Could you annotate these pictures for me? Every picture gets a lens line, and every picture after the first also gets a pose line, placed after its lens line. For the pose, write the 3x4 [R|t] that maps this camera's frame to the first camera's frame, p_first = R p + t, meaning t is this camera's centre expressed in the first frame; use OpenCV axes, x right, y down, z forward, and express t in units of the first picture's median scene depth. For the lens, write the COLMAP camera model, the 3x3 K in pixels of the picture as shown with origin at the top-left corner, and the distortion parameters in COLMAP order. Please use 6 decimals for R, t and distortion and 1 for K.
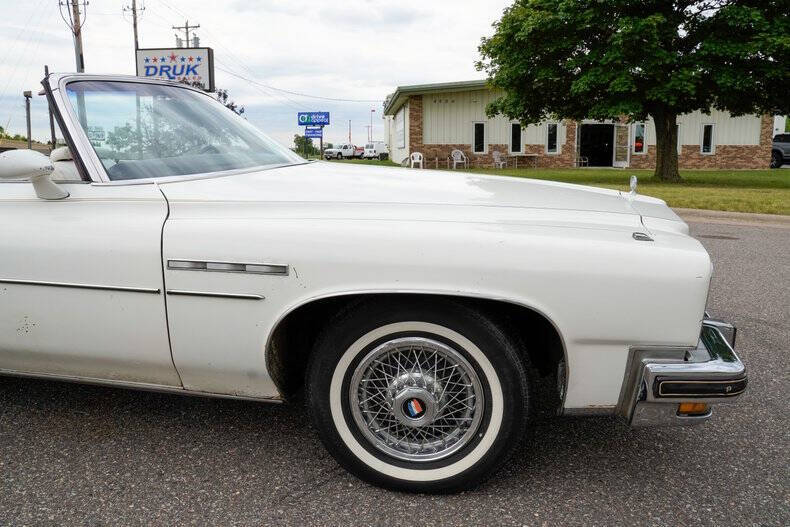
lens RADIAL K [[602.5, 0, 400.2], [0, 602.5, 261.9], [0, 0, 1]] dist [-0.115997, 0.089544]
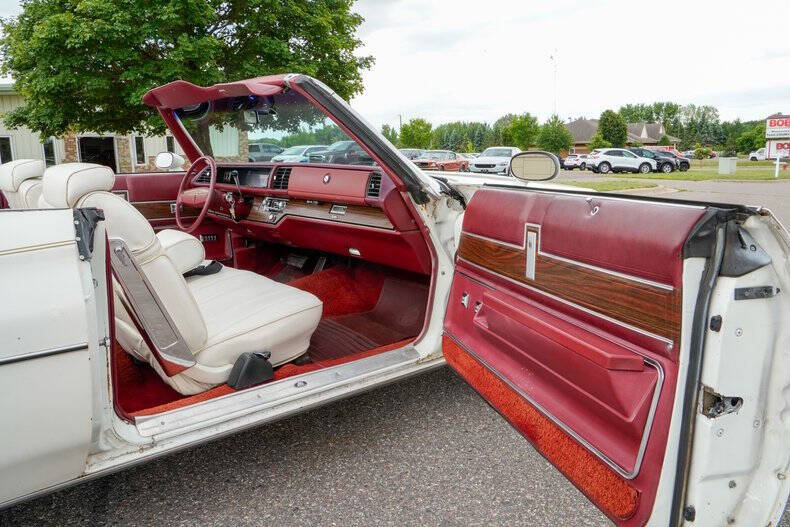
lens RADIAL K [[602.5, 0, 400.7], [0, 602.5, 250.2], [0, 0, 1]] dist [-0.115997, 0.089544]
pose [[0.634472, -0.133870, 0.761264, -0.103106], [0.163038, 0.985907, 0.037491, -0.004654], [-0.755555, 0.100328, 0.647357, 0.022744]]
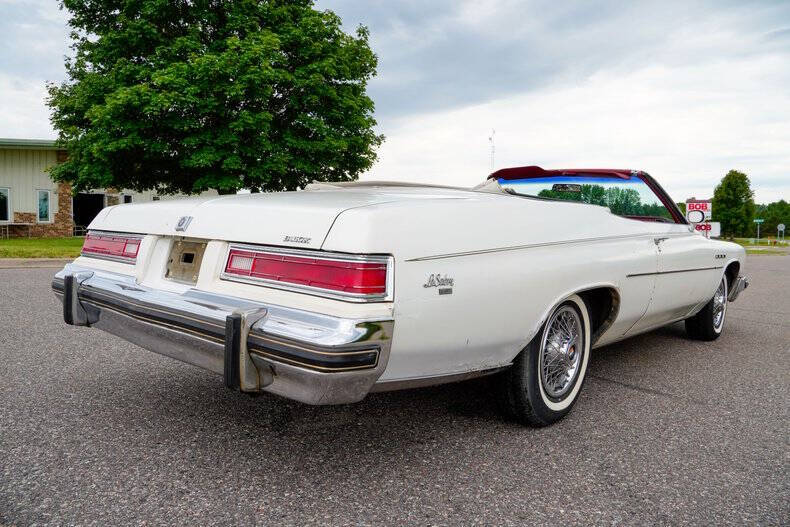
lens RADIAL K [[602.5, 0, 394.3], [0, 602.5, 260.9], [0, 0, 1]] dist [-0.115997, 0.089544]
pose [[0.544250, -0.038480, 0.838040, -0.220185], [0.138920, 0.989290, -0.044794, -0.004097], [-0.827341, 0.140799, 0.543767, 0.051335]]
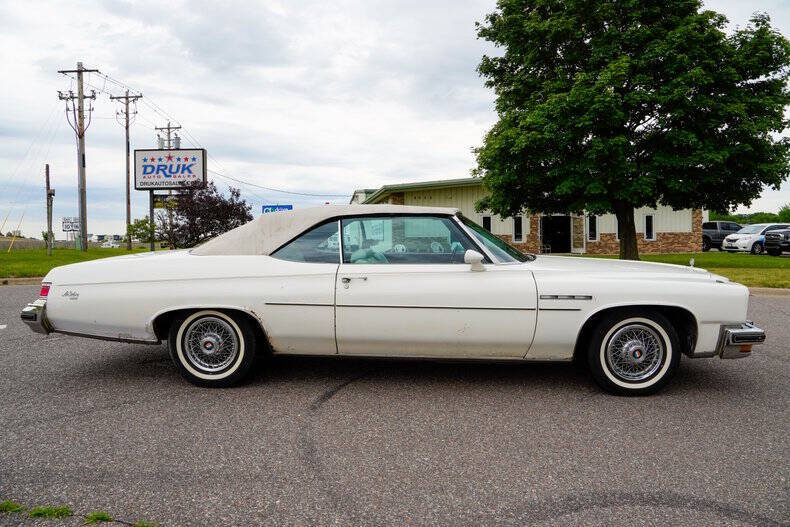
lens RADIAL K [[602.5, 0, 400.6], [0, 602.5, 262.9], [0, 0, 1]] dist [-0.115997, 0.089544]
pose [[0.994947, -0.014517, 0.099349, -0.080762], [0.028780, 0.989206, -0.143680, 0.013532], [-0.096191, 0.145813, 0.984625, -0.091464]]
